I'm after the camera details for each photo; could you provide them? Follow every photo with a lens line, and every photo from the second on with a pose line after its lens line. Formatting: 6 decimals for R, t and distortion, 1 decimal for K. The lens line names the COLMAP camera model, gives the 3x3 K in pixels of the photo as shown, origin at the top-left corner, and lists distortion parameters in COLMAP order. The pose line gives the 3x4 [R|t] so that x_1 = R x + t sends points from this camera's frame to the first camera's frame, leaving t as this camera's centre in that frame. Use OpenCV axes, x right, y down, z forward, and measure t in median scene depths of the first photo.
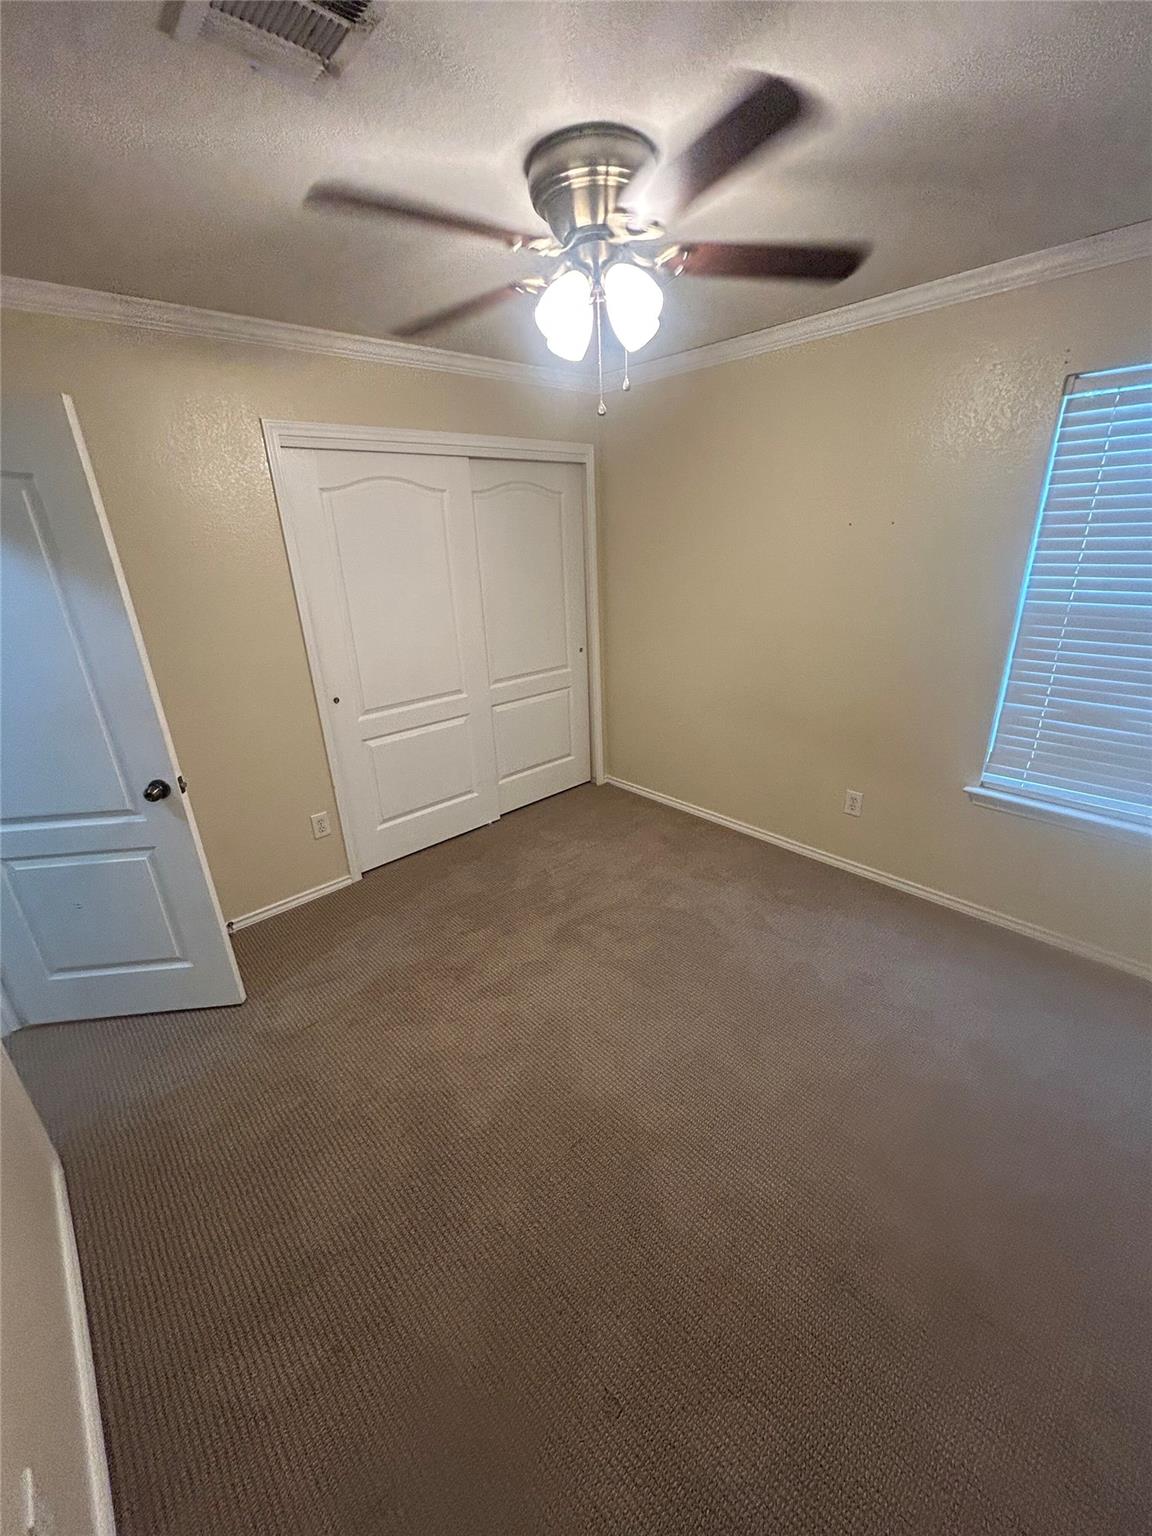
lens RADIAL K [[620.8, 0, 576.0], [0, 620.8, 768.0], [0, 0, 1]] dist [-0.000155, -0.000029]
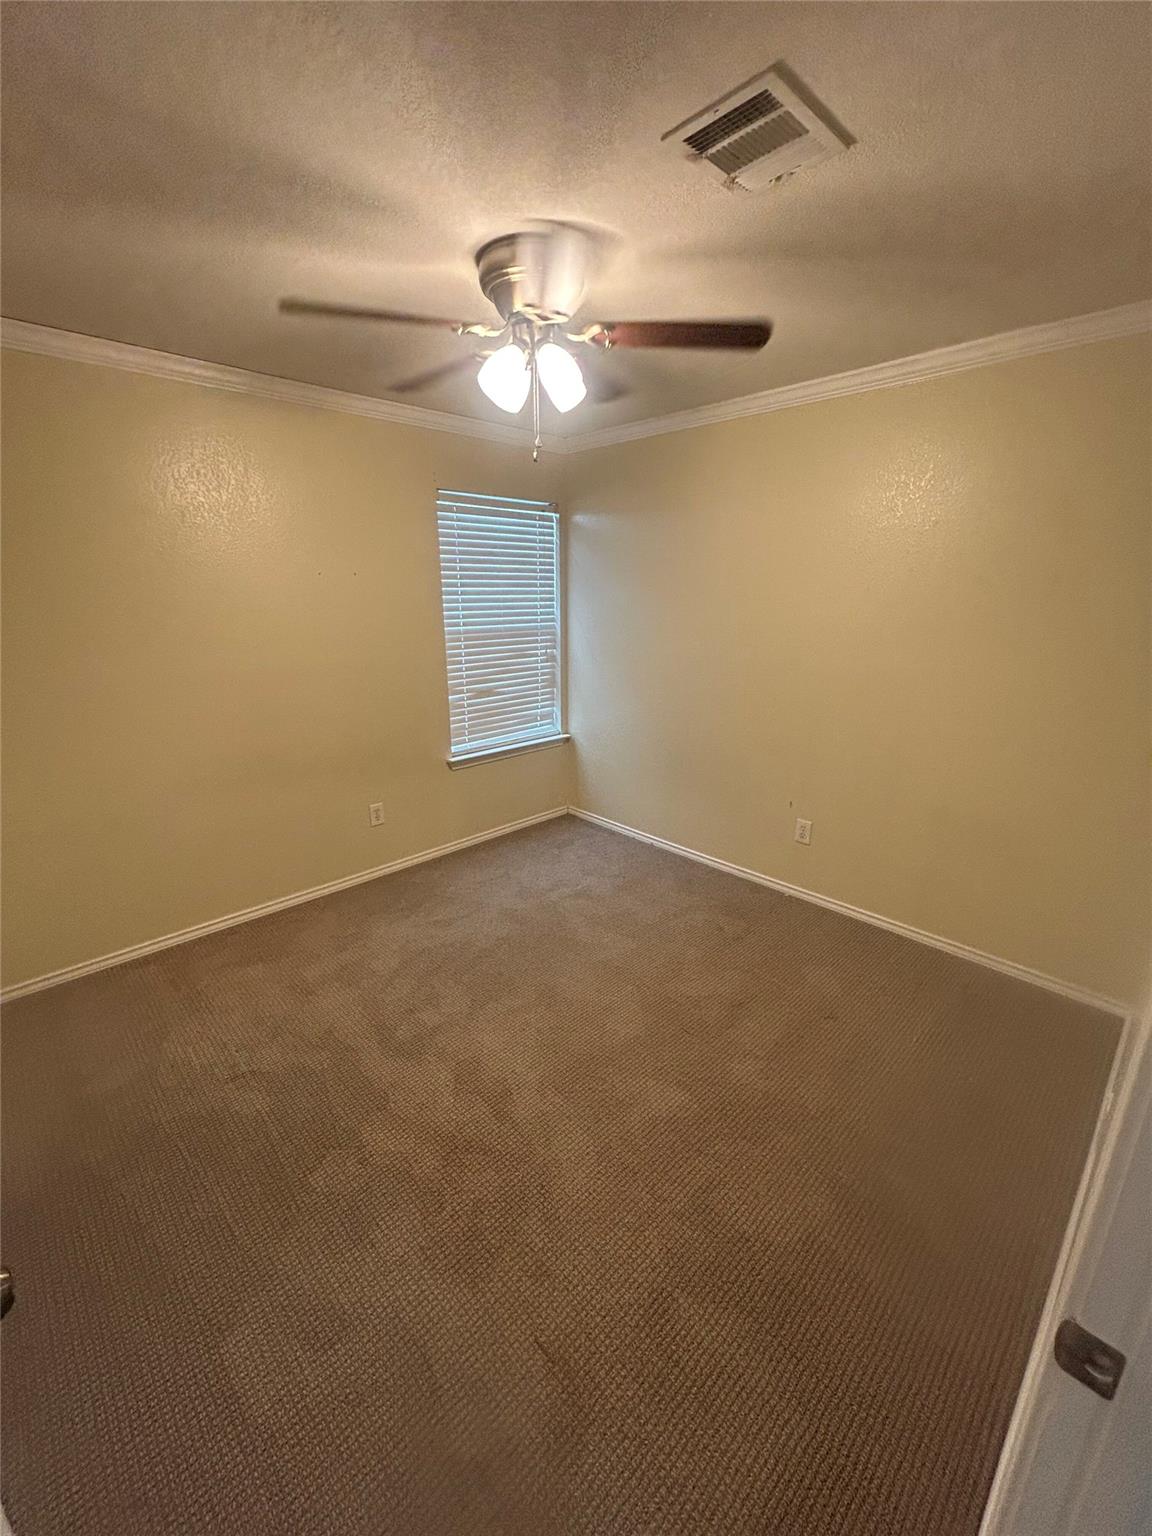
lens RADIAL K [[620.8, 0, 576.0], [0, 620.8, 768.0], [0, 0, 1]] dist [-0.000155, -0.000029]
pose [[-0.023048, -0.244659, 0.969335, -0.764274], [0.367231, 0.899738, 0.235825, -0.183081], [-0.929844, 0.361405, 0.069109, 0.648643]]
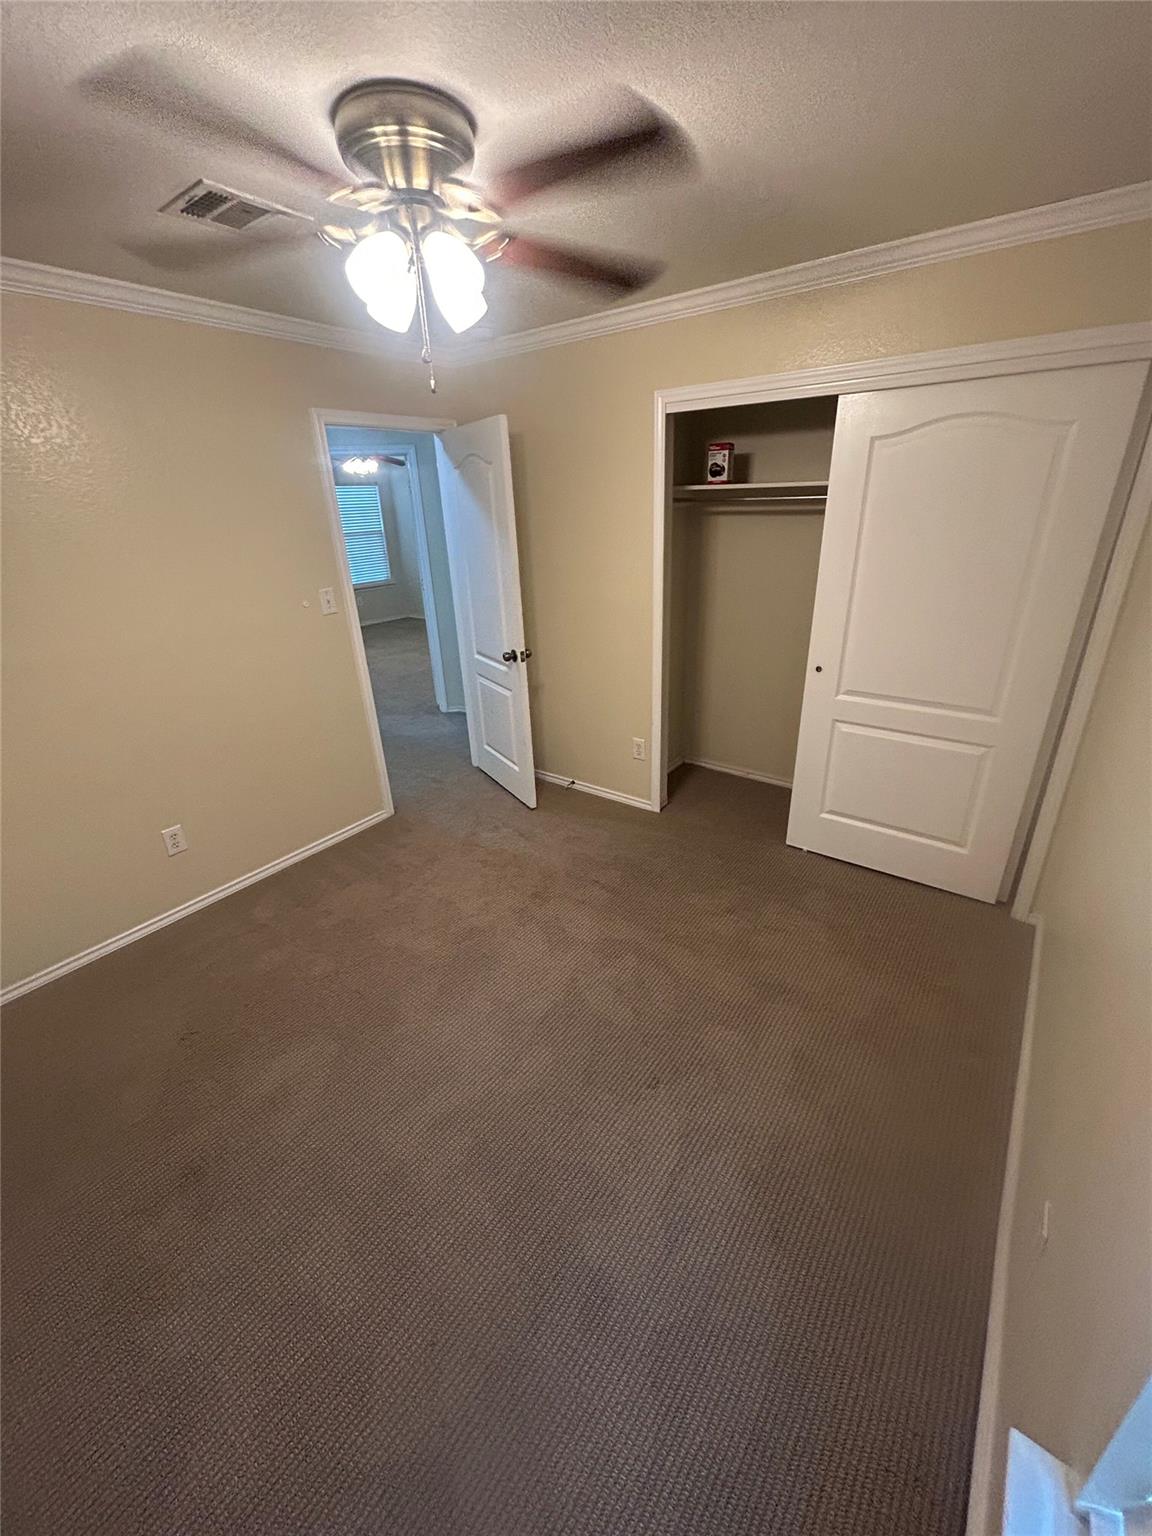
lens RADIAL K [[608.3, 0, 576.0], [0, 608.3, 768.0], [0, 0, 1]] dist [0.001132, 0.000143]
pose [[0.222886, 0.436191, -0.871814, 0.683452], [-0.363313, 0.867050, 0.340923, -0.263563], [0.904613, 0.240755, 0.351727, 0.607917]]
